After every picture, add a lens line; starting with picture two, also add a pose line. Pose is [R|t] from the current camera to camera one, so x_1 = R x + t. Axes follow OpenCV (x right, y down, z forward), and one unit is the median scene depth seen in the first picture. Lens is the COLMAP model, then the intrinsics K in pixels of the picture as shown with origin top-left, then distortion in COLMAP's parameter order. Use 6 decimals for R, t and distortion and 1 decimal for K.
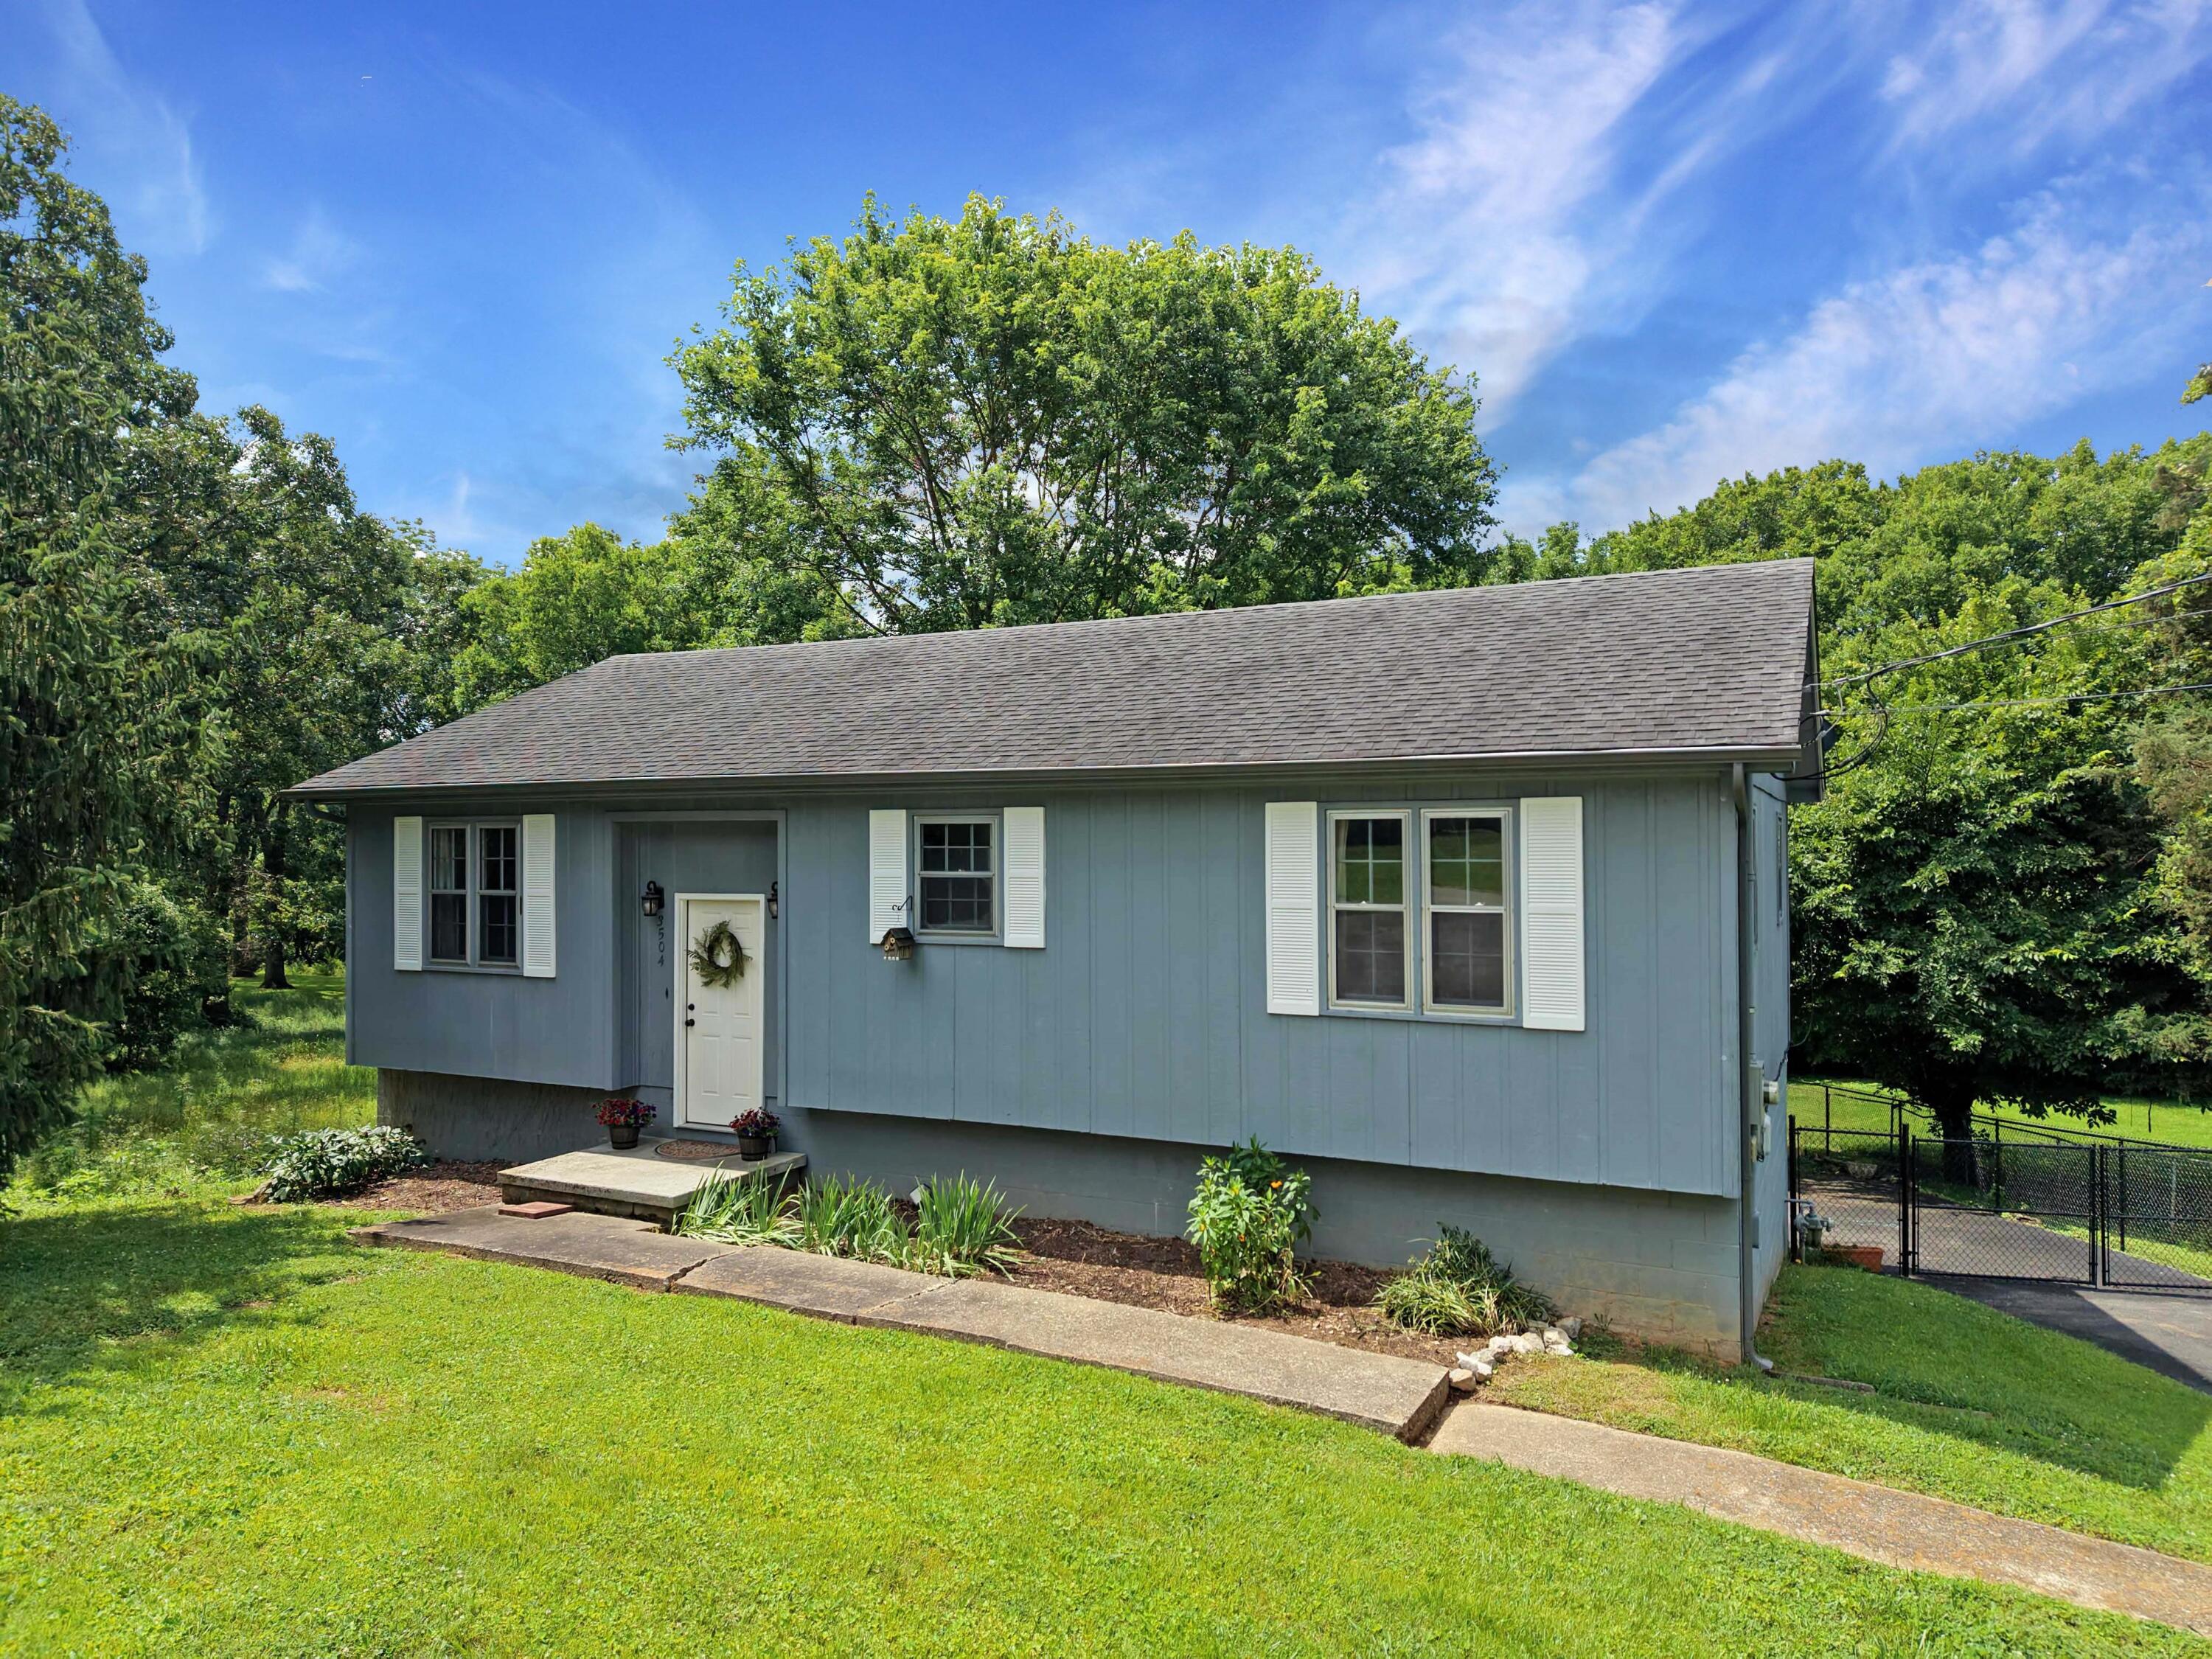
lens RADIAL K [[1480.7, 0, 1101.5], [0, 1480.7, 829.0], [0, 0, 1]] dist [0.021153, -0.022965]
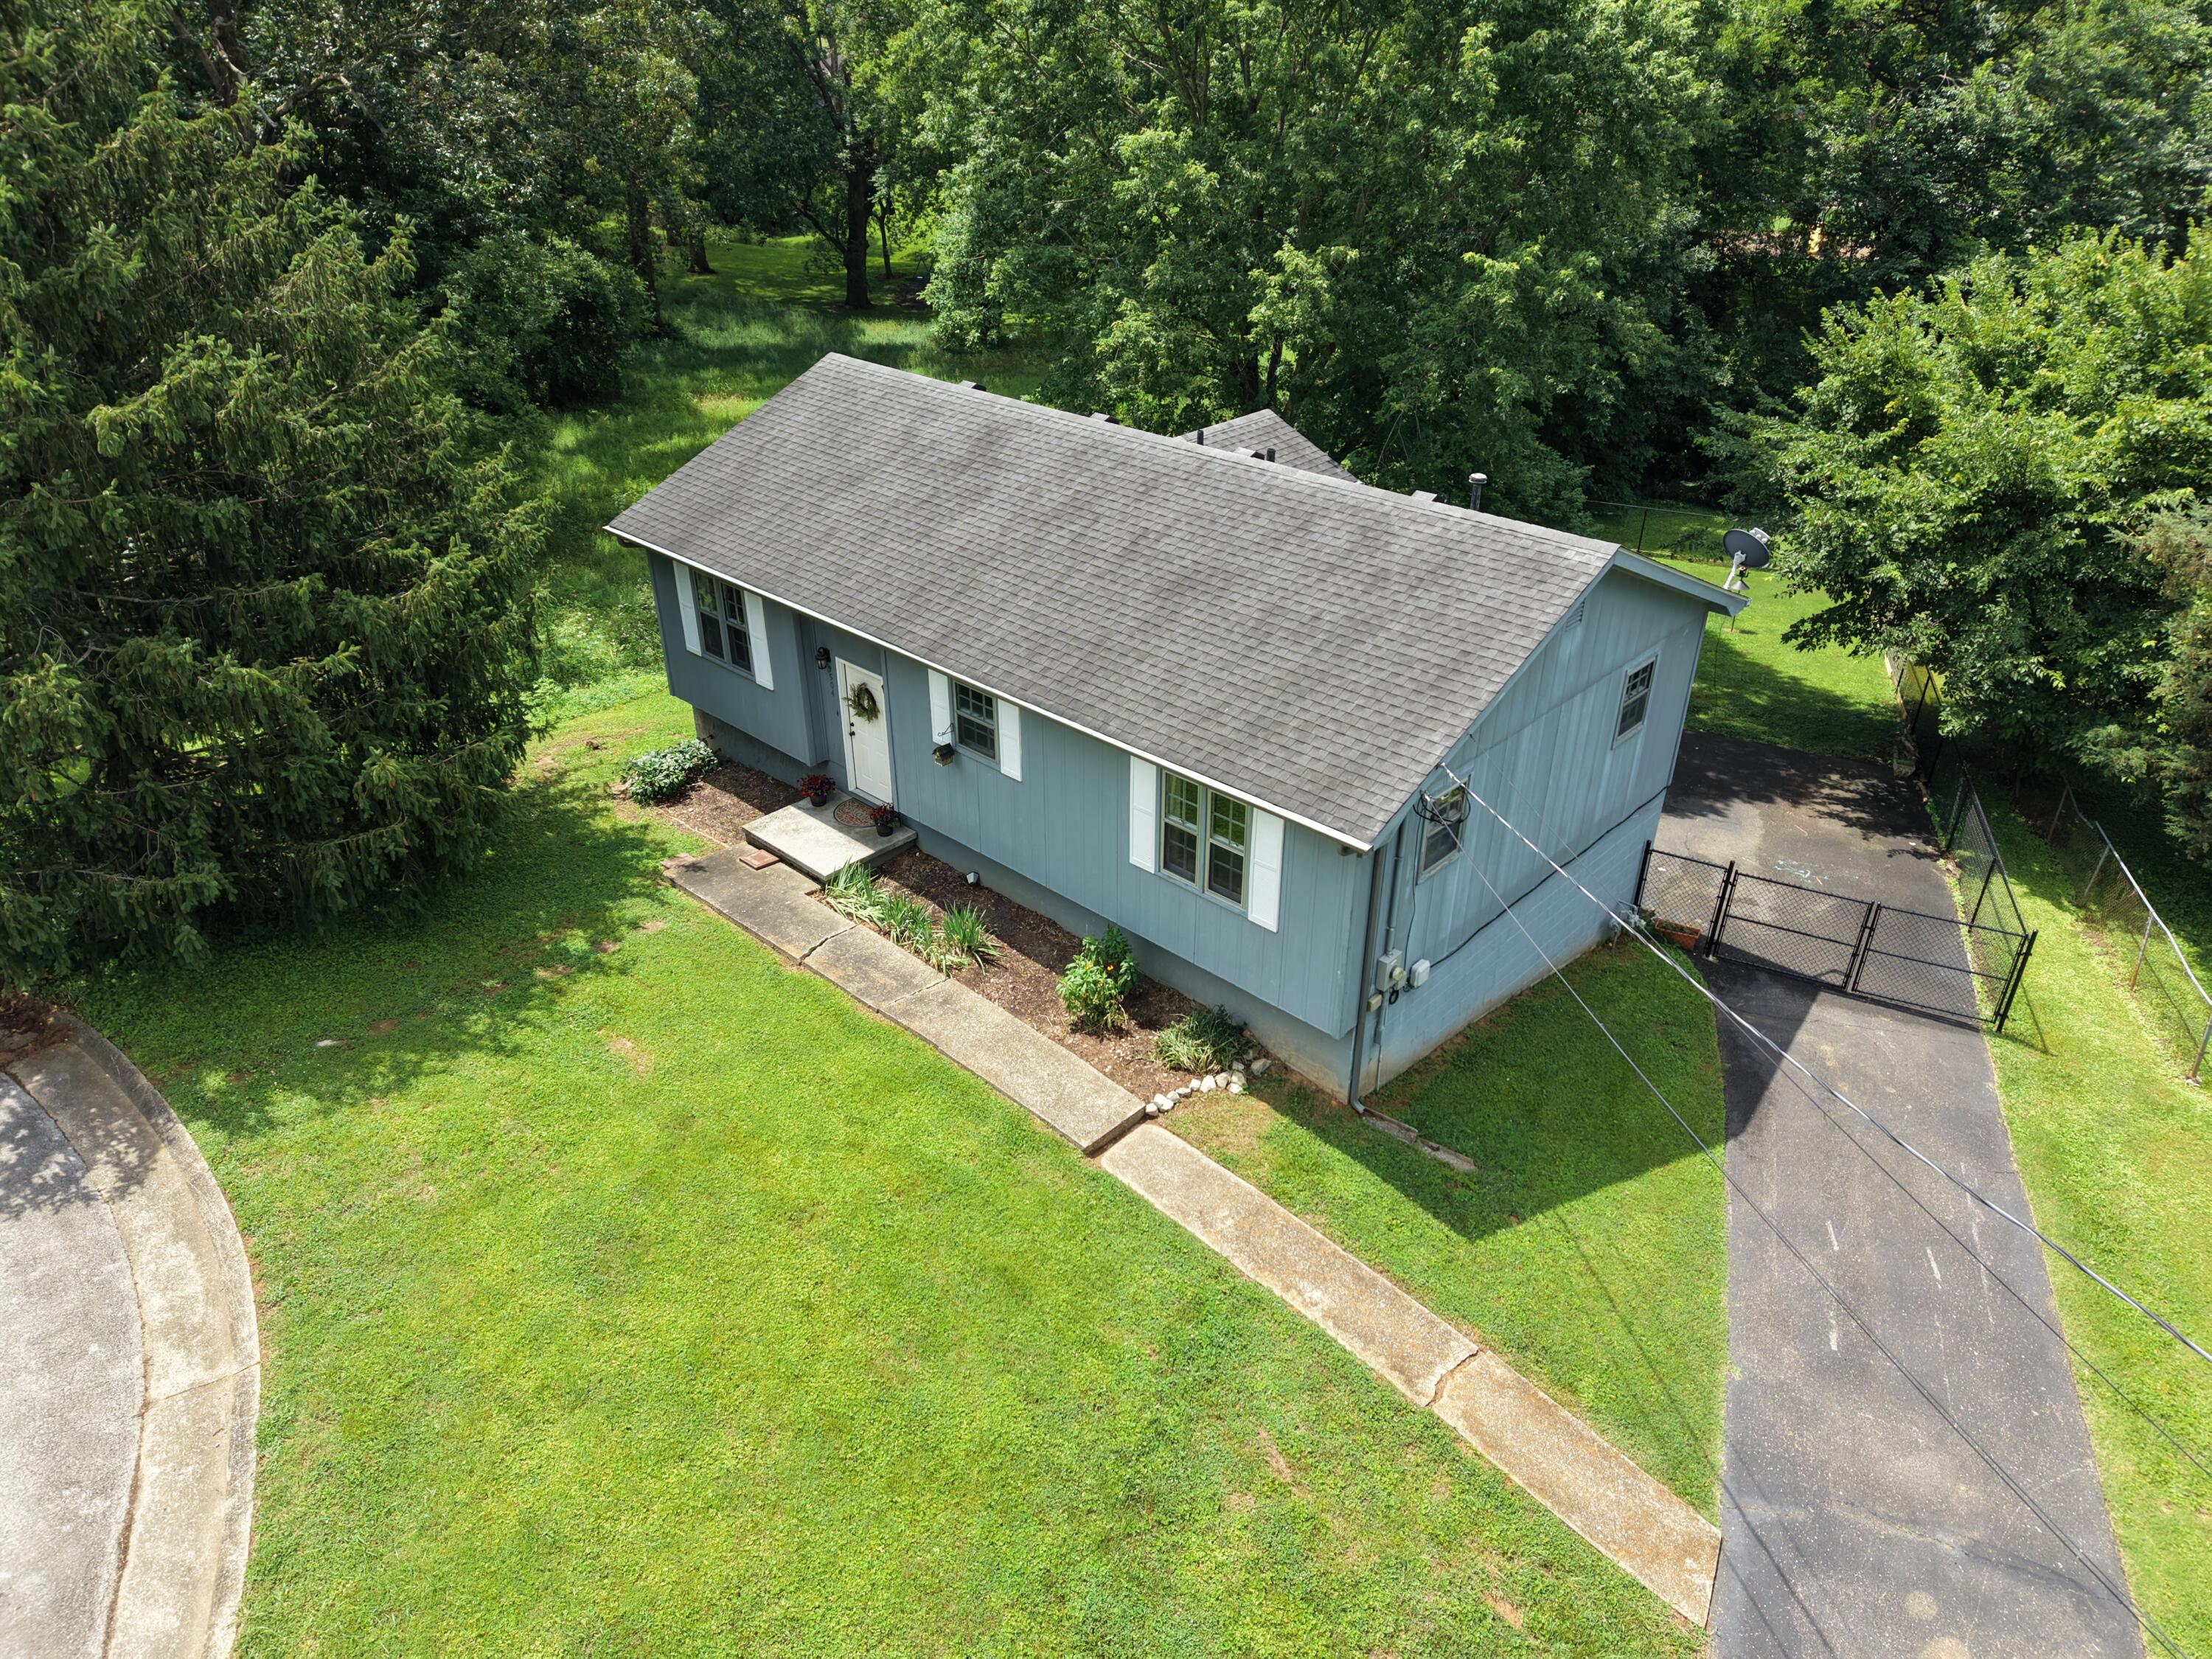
lens RADIAL K [[1480.7, 0, 1098.5], [0, 1480.7, 845.1], [0, 0, 1]] dist [0.021153, -0.022965]
pose [[0.960016, 0.142592, -0.240910, 0.371918], [0.000457, 0.859758, 0.510701, -0.575118], [0.279946, -0.490391, 0.825316, -0.281617]]
